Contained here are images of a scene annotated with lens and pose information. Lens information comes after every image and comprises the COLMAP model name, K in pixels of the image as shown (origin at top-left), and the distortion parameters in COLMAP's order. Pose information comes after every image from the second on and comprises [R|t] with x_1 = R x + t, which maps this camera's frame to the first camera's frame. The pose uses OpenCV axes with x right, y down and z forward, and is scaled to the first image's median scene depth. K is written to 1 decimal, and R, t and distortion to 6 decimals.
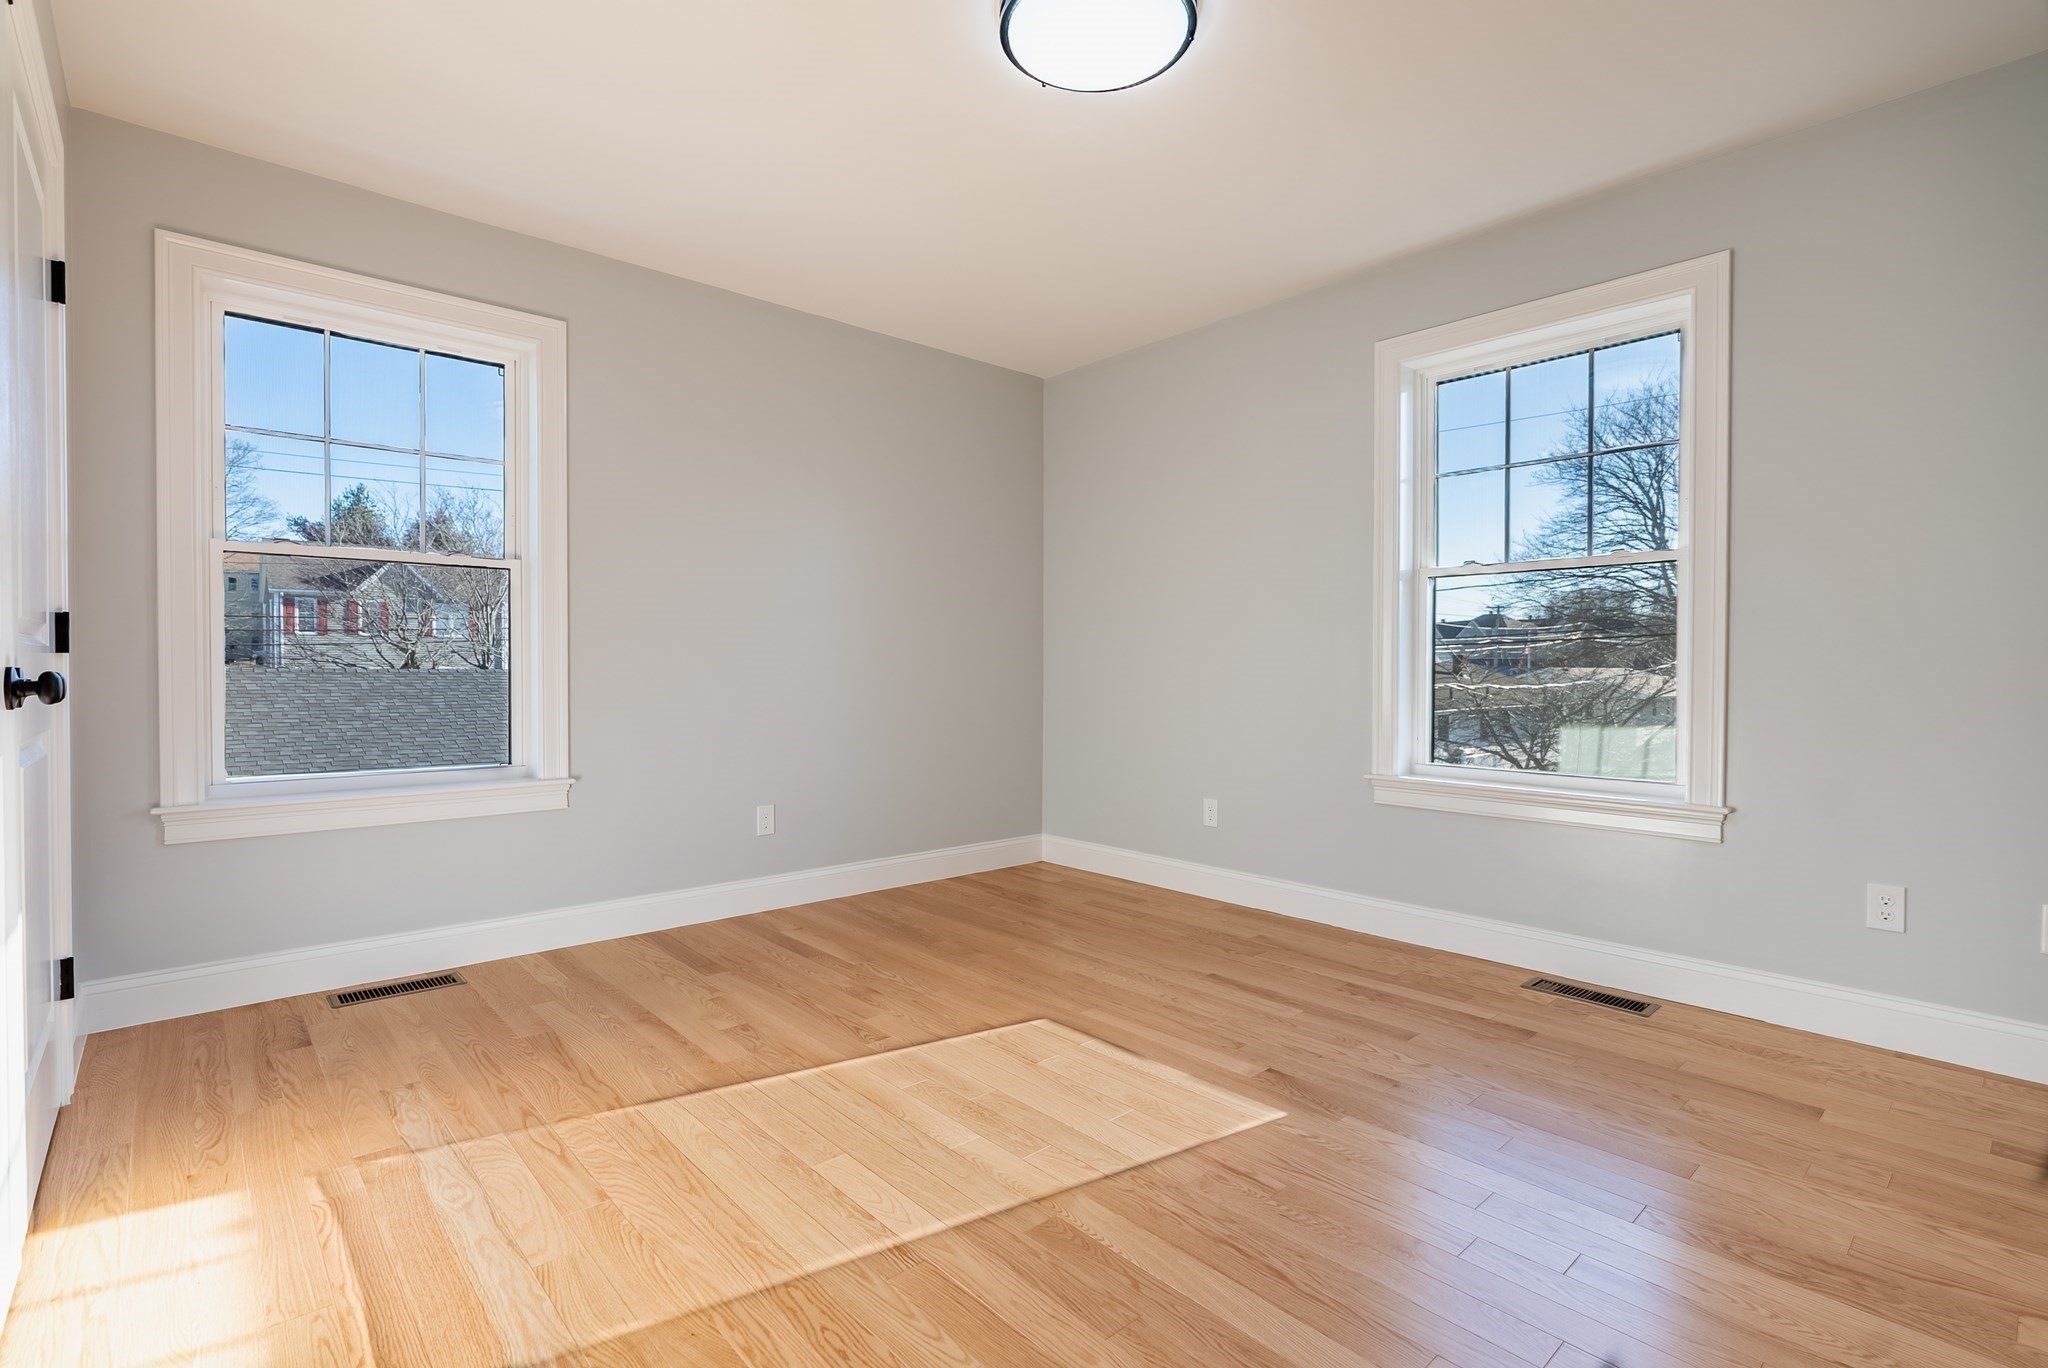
lens RADIAL K [[960.2, 0, 1010.4], [0, 960.2, 689.1], [0, 0, 1]] dist [-0.004509, 0.002990]
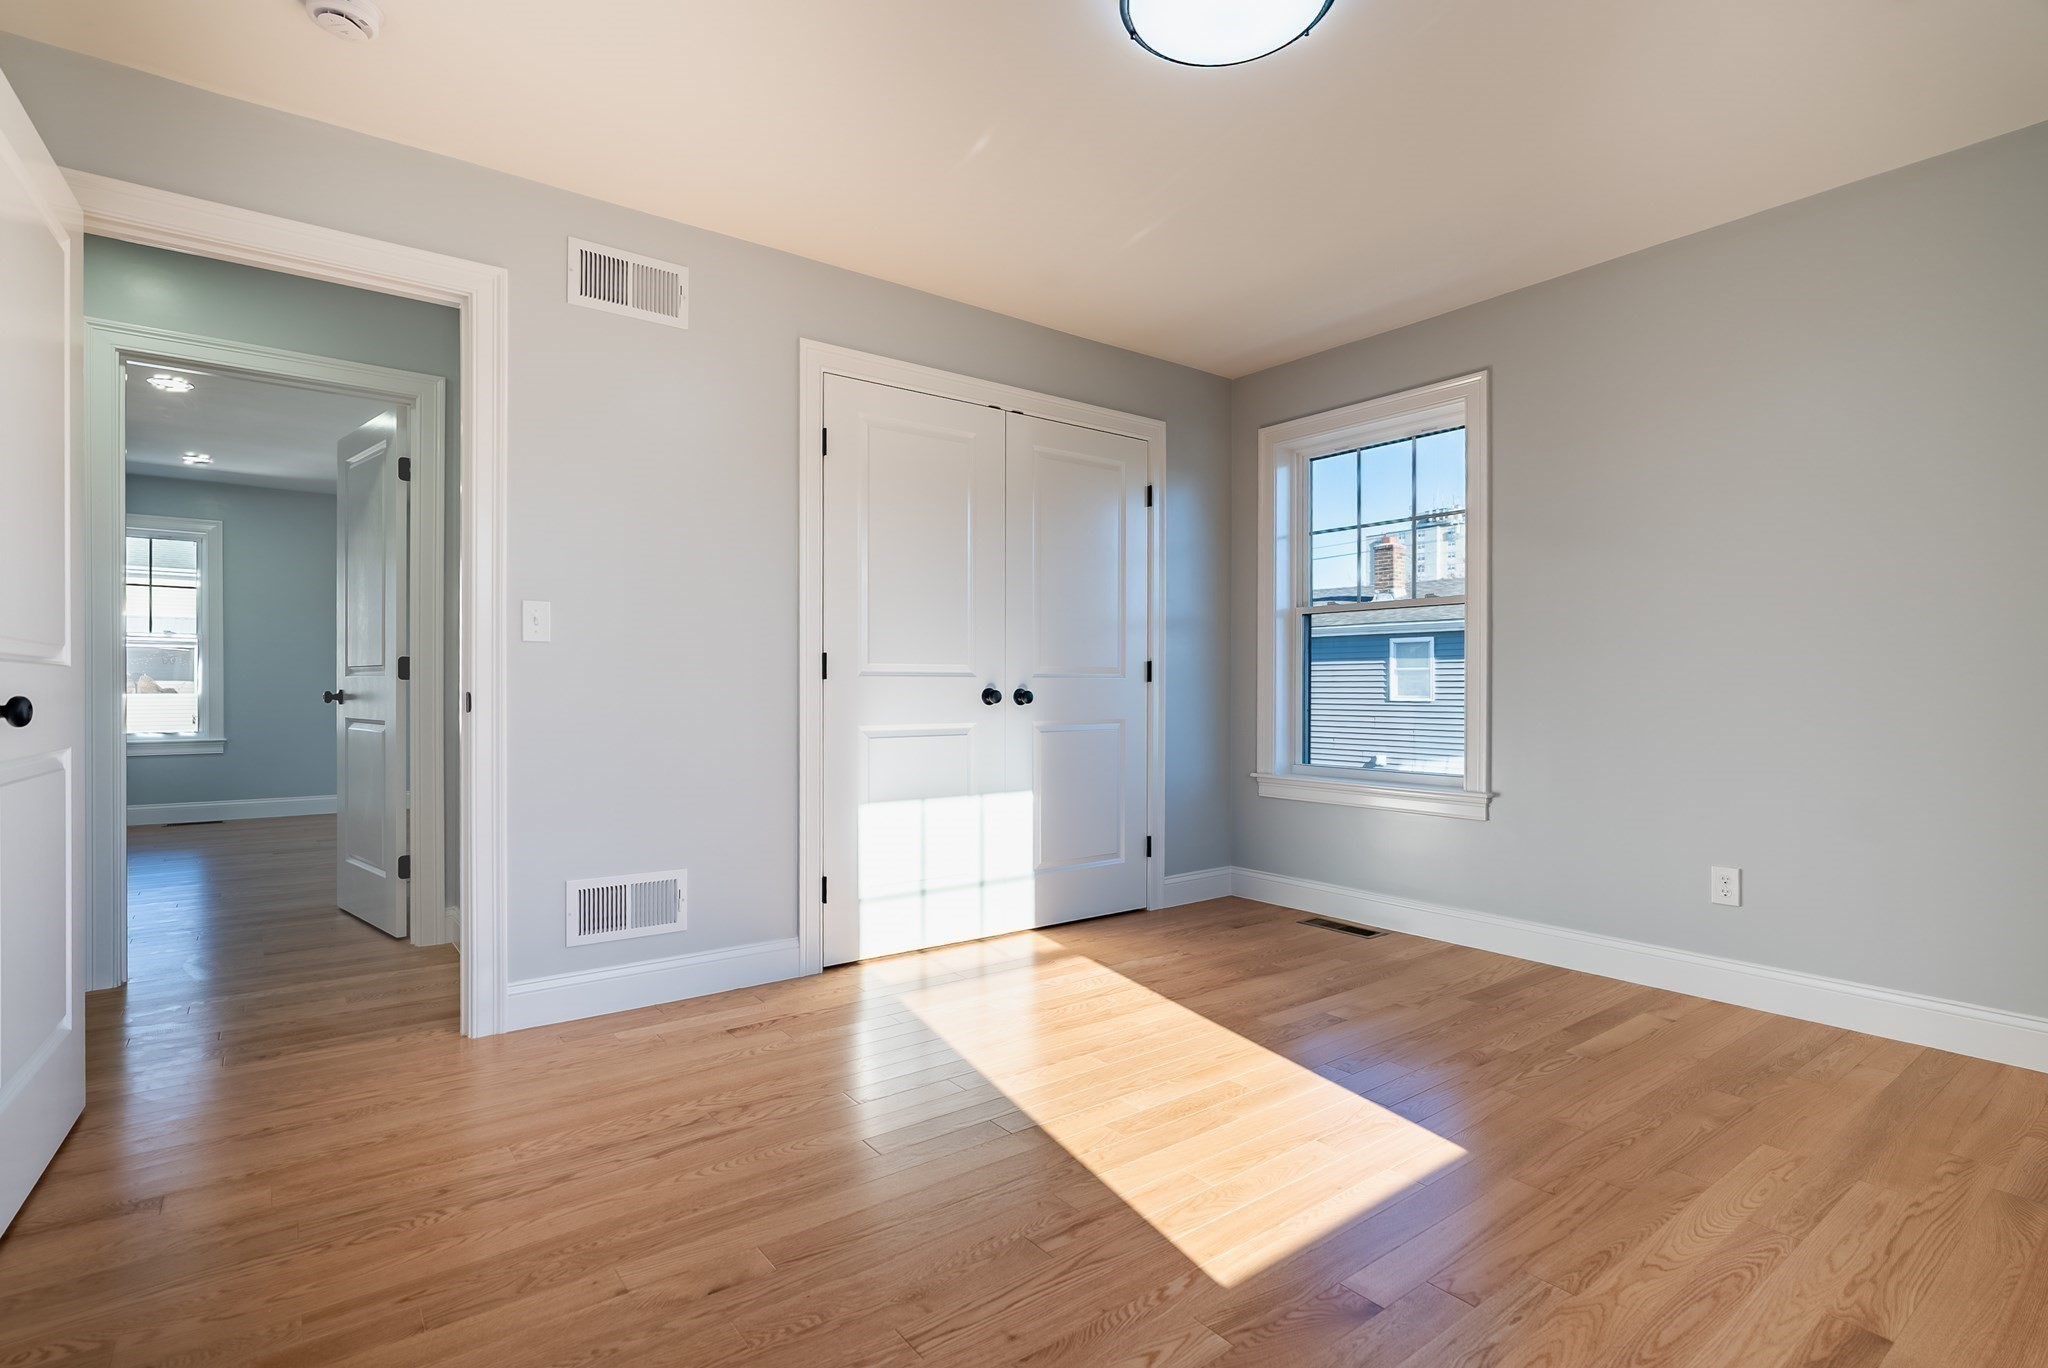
lens RADIAL K [[960.2, 0, 1032.5], [0, 960.2, 690.1], [0, 0, 1]] dist [-0.004509, 0.002990]
pose [[-0.070385, -0.004249, -0.997511, 0.815526], [-0.023301, 0.999725, -0.002614, -0.012623], [0.997248, 0.023059, -0.070465, 0.699307]]
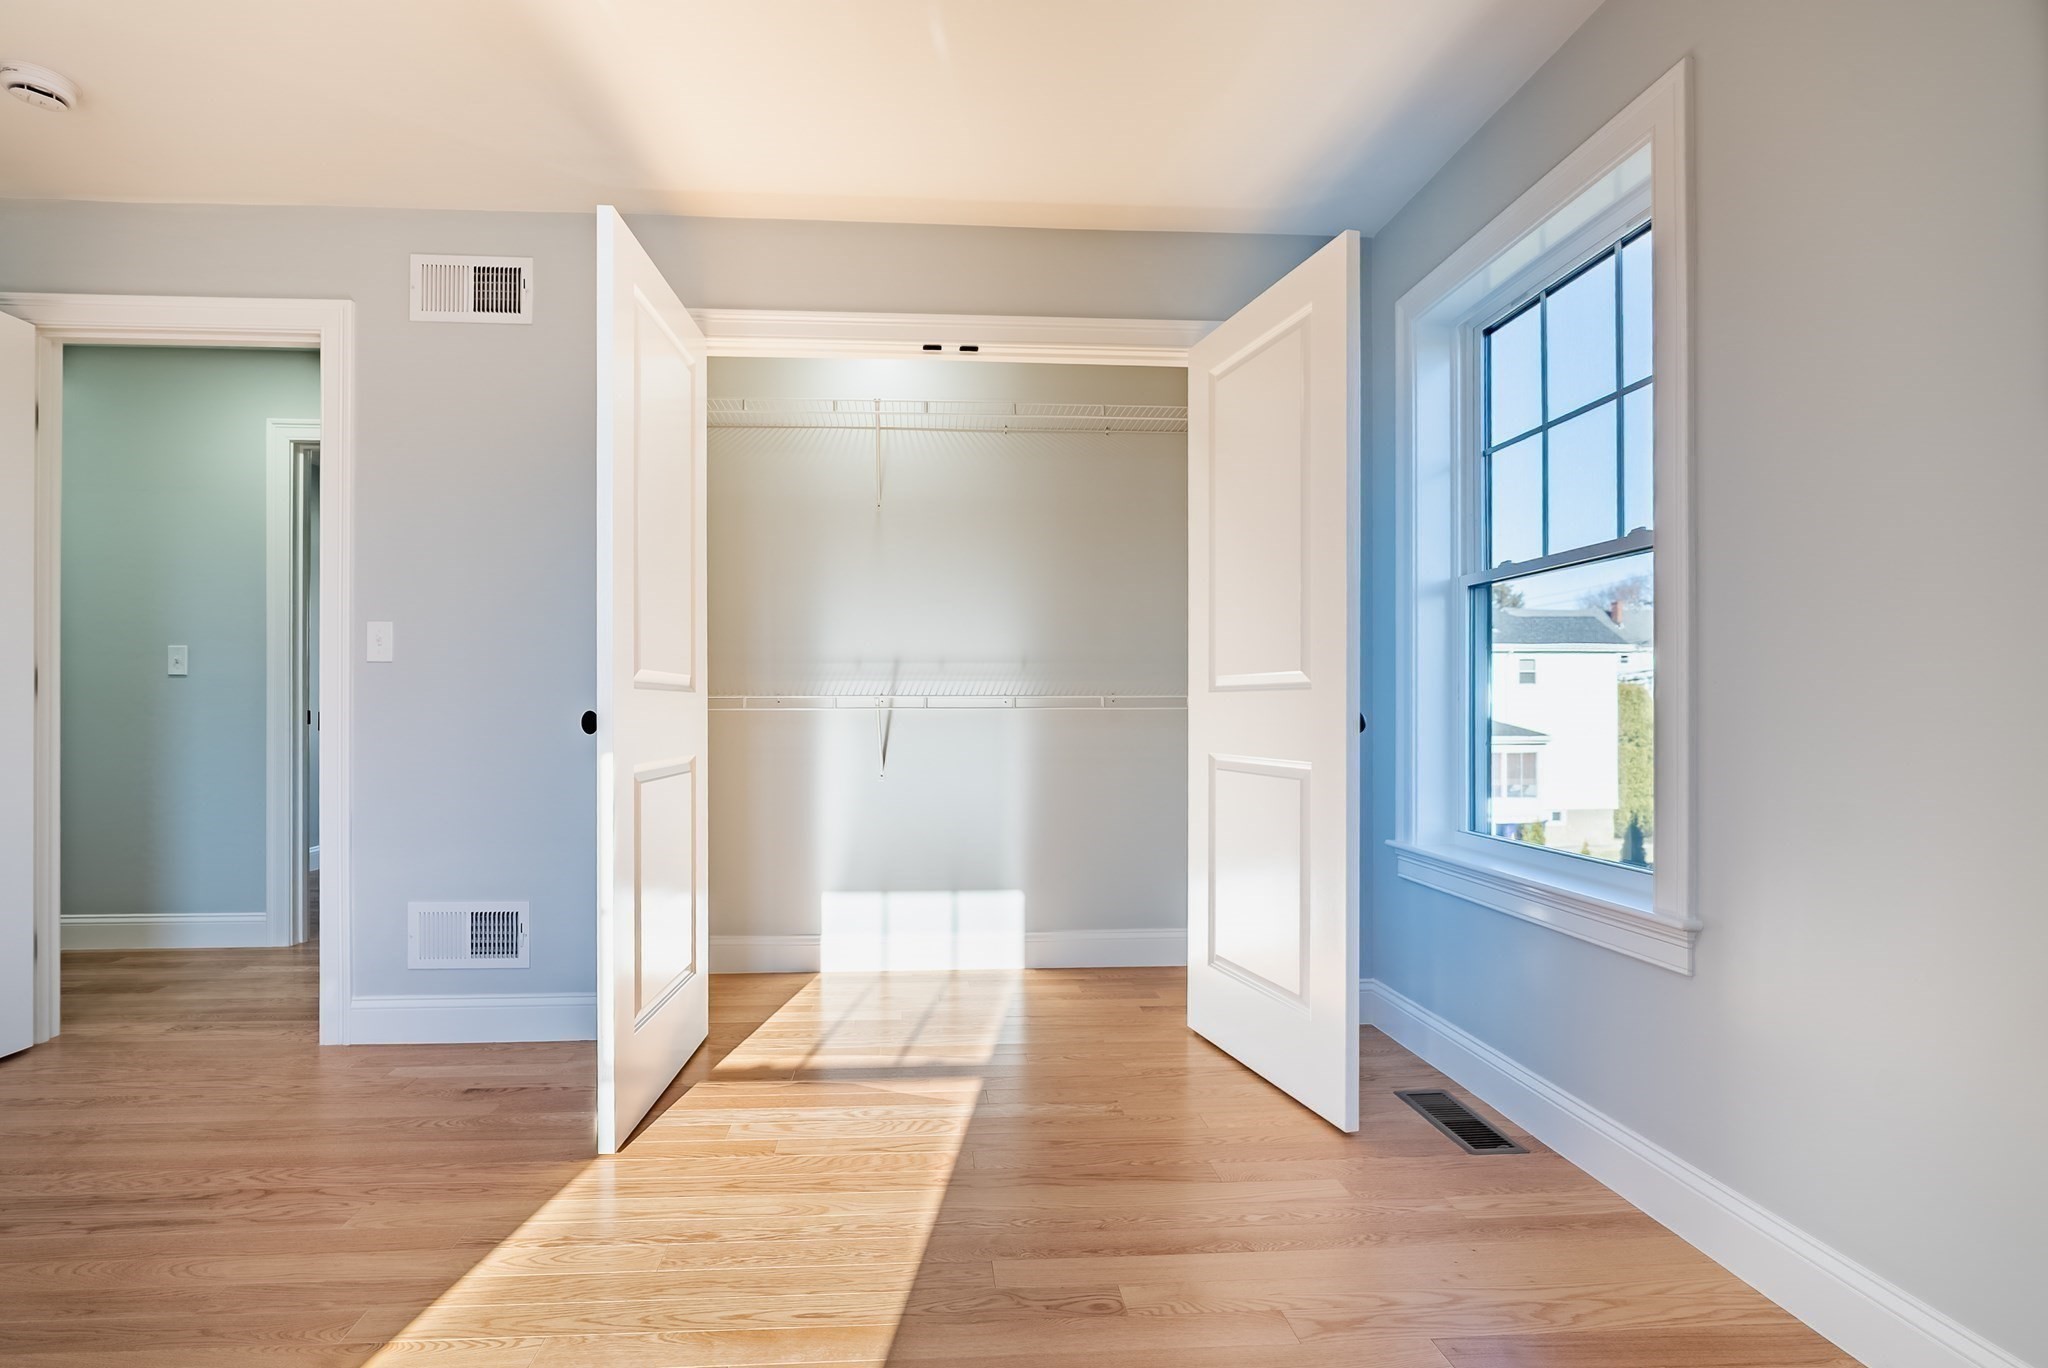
lens RADIAL K [[960.2, 0, 1007.9], [0, 960.2, 702.8], [0, 0, 1]] dist [-0.004509, 0.002990]
pose [[-0.608285, -0.012593, -0.793619, 0.237270], [-0.022028, 0.999757, 0.001020, -0.025995], [0.793413, 0.018102, -0.608414, 1.266747]]
